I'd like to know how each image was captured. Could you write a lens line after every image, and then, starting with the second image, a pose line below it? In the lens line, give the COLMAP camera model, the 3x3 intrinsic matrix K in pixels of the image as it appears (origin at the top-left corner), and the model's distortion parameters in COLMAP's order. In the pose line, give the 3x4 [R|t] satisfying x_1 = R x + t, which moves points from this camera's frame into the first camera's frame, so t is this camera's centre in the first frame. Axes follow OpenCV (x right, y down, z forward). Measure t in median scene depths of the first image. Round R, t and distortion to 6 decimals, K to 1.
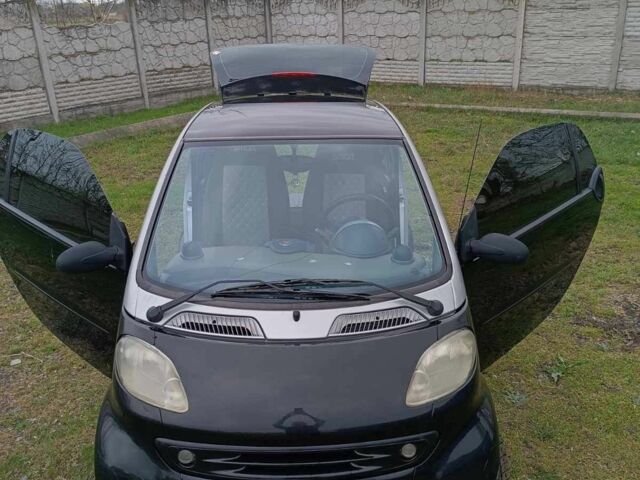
lens RADIAL K [[605.3, 0, 318.3], [0, 605.3, 228.3], [0, 0, 1]] dist [0.133470, -0.262229]
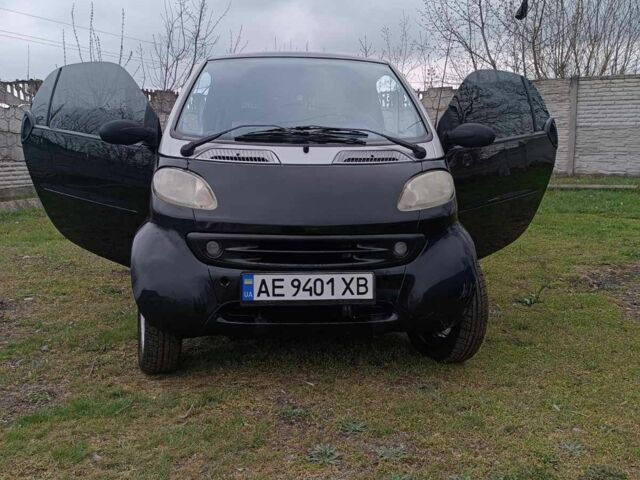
lens RADIAL K [[605.3, 0, 318.3], [0, 605.3, 228.3], [0, 0, 1]] dist [0.133470, -0.262229]
pose [[0.999229, 0.009801, 0.038006, -0.042682], [-0.001457, 0.976917, -0.213614, 0.423512], [-0.039222, 0.213394, 0.976179, -0.112465]]
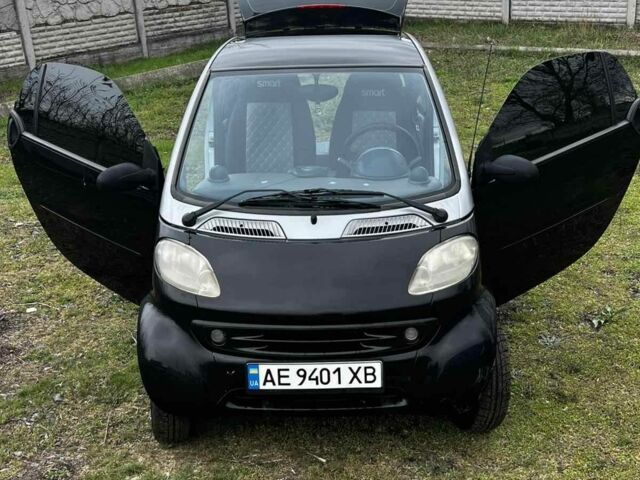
lens RADIAL K [[878.7, 0, 326.6], [0, 878.7, 230.4], [0, 0, 1]] dist [0.213992, -0.697672]
pose [[0.998355, 0.001562, -0.057309, 0.061473], [-0.001949, 0.999976, -0.006694, 0.132810], [0.057297, 0.006794, 0.998334, -0.474011]]
